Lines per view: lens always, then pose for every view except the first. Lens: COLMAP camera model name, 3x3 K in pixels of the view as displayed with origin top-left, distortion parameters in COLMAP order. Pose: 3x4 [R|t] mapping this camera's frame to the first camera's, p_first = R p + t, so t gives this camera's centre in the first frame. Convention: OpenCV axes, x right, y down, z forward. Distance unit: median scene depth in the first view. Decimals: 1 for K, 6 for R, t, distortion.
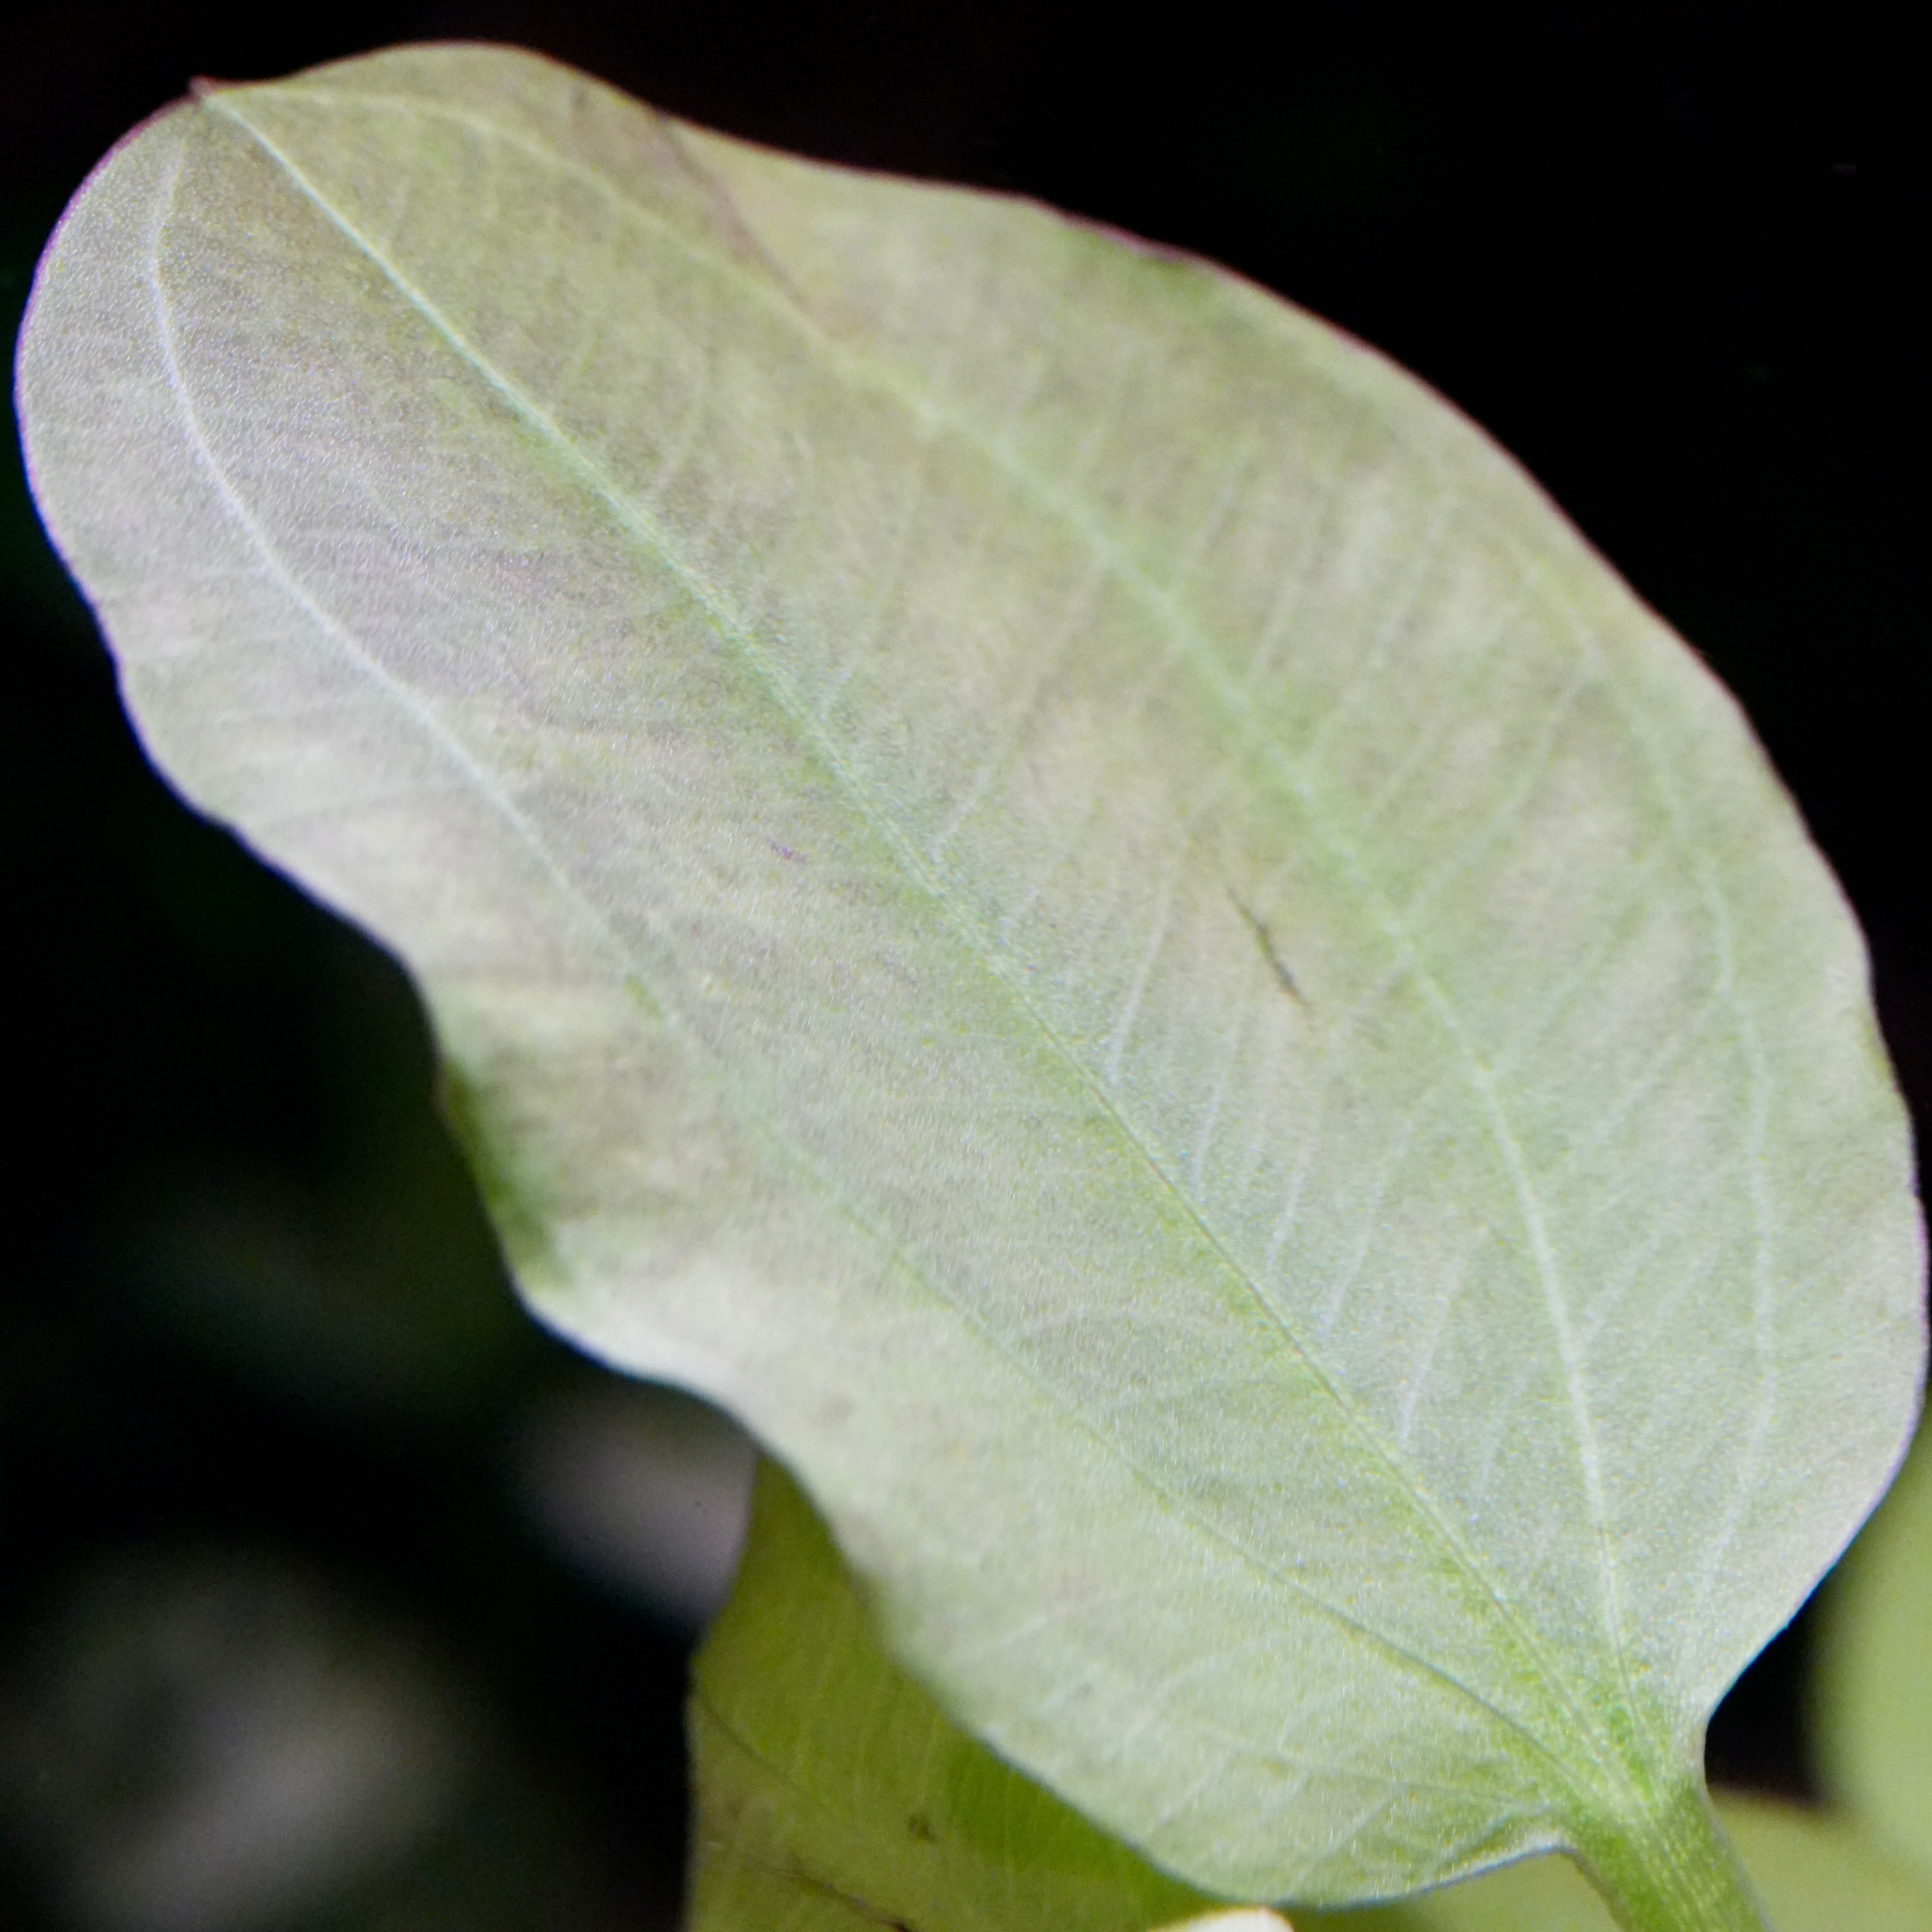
lens RADIAL K [[10680.0, 0, 966.0], [0, 10680.0, 966.0], [0, 0, 1]] dist [-0.080219, 6.816359]
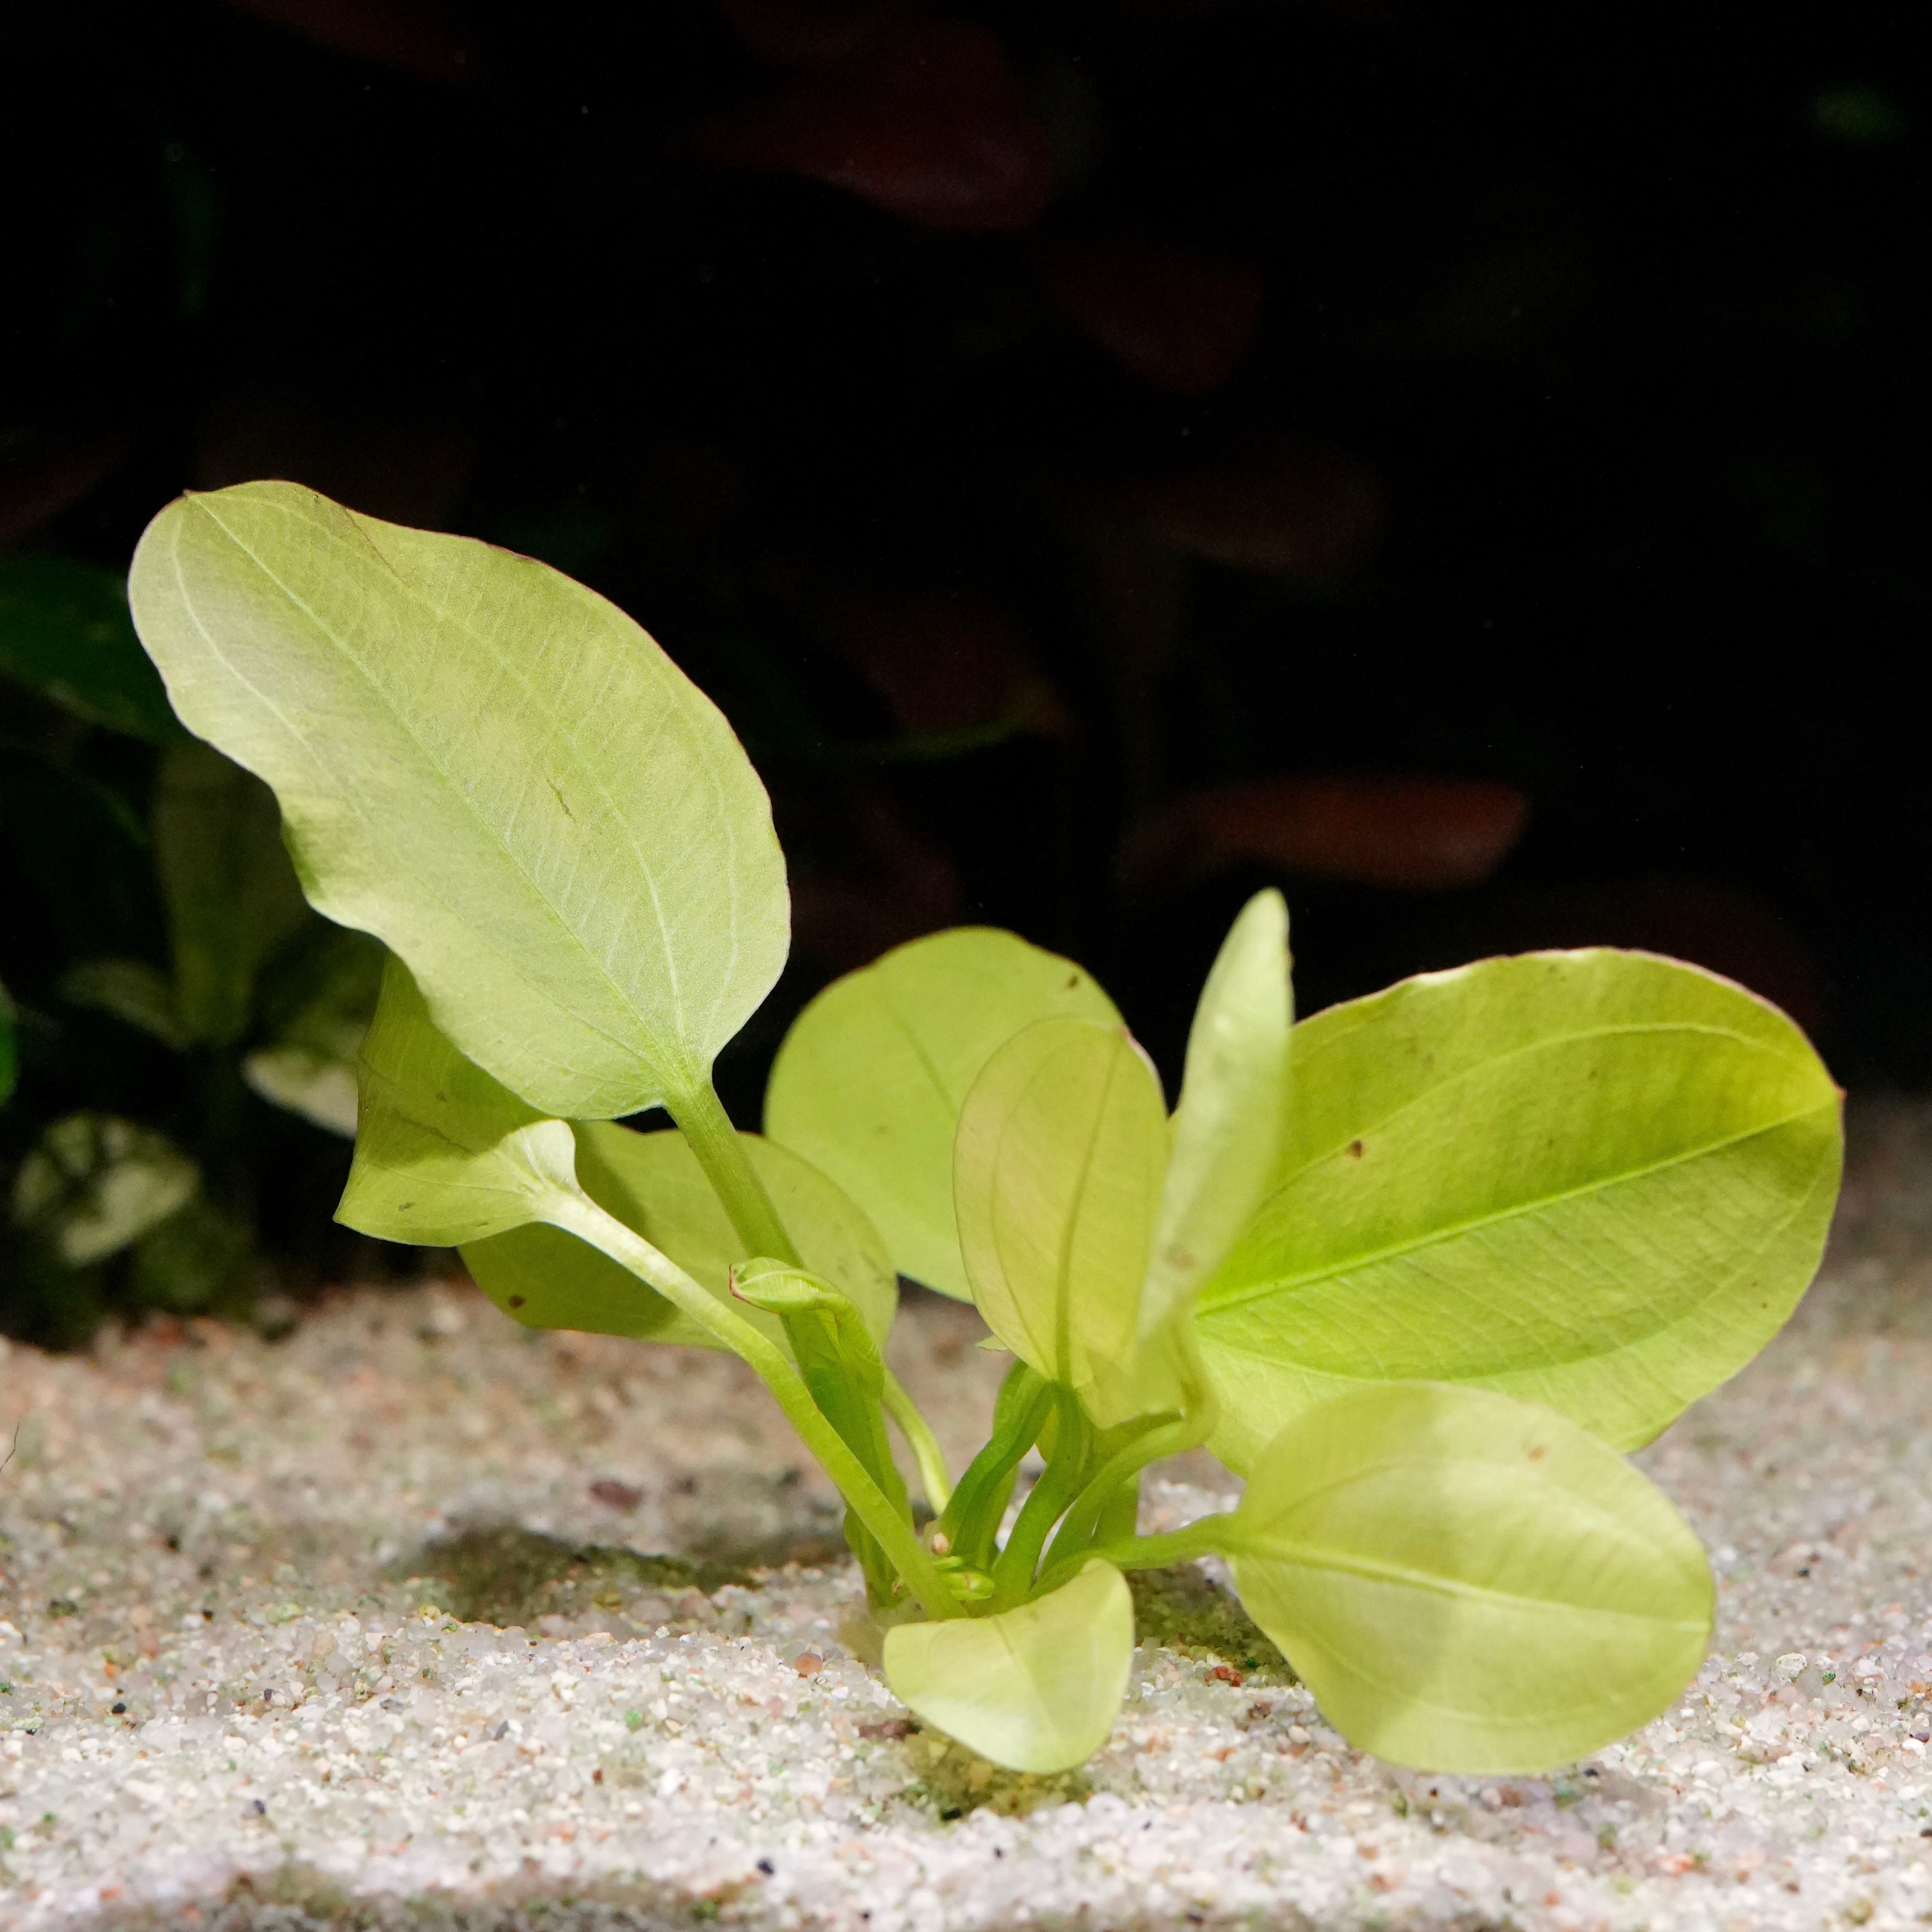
lens RADIAL K [[10680.0, 0, 966.0], [0, 10680.0, 966.0], [0, 0, 1]] dist [-0.080219, 6.816359]
pose [[0.995757, 0.010161, 0.091454, -0.124979], [-0.004083, 0.997784, -0.066408, 0.233188], [-0.091926, 0.065753, 0.993593, -1.849295]]
